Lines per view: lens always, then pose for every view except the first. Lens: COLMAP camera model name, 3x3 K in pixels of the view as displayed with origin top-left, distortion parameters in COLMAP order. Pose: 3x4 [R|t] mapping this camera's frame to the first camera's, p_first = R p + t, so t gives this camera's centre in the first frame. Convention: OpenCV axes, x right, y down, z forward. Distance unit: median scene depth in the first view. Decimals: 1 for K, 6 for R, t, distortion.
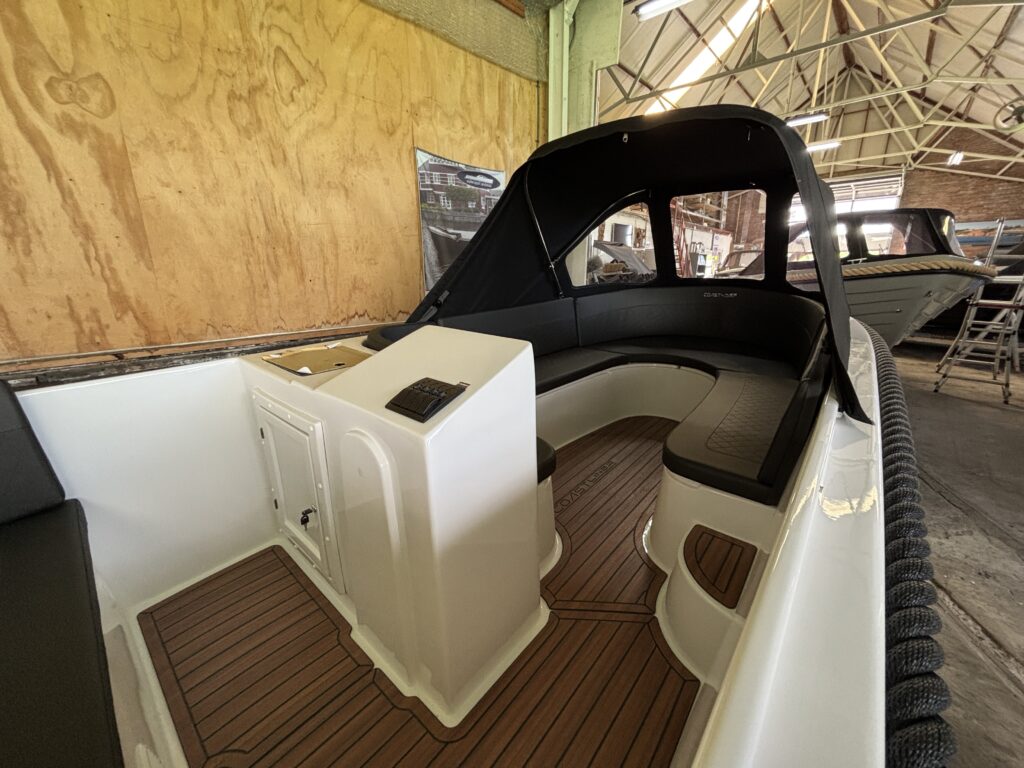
lens RADIAL K [[411.2, 0, 510.7], [0, 411.2, 384.9], [0, 0, 1]] dist [-0.005745, 0.001831]
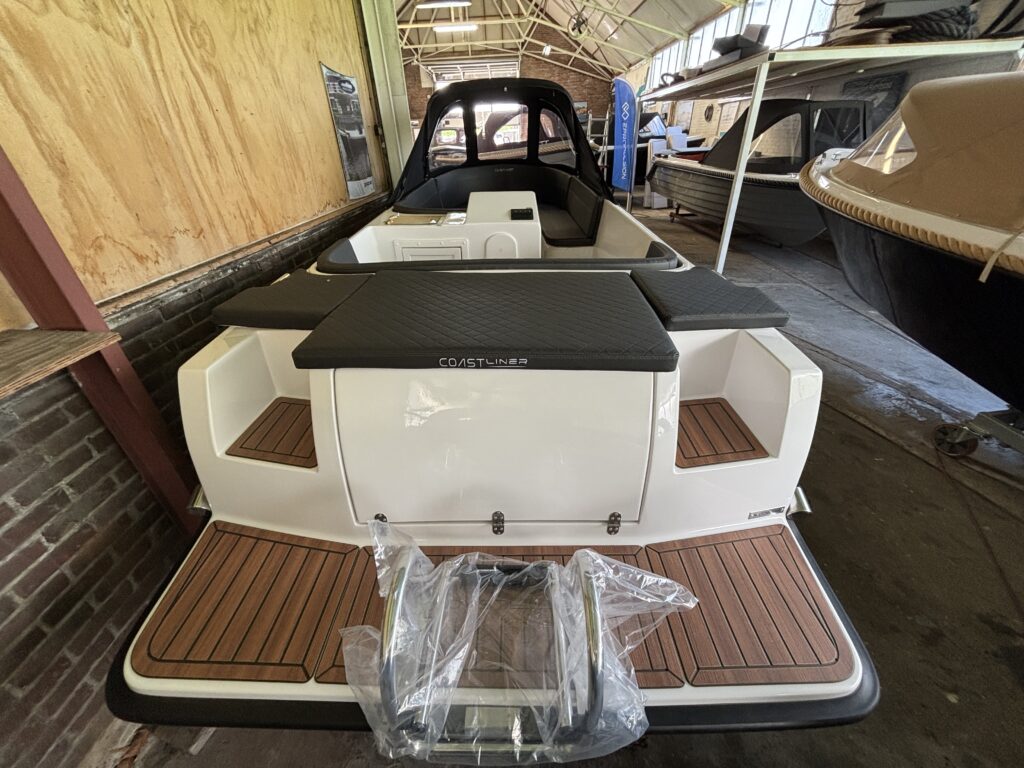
lens RADIAL K [[411.2, 0, 510.4], [0, 411.2, 397.1], [0, 0, 1]] dist [-0.005745, 0.001831]
pose [[0.736587, -0.384844, 0.556179, -1.099986], [0.219457, 0.913835, 0.341678, 0.101028], [-0.639748, -0.129618, 0.757576, -0.611183]]
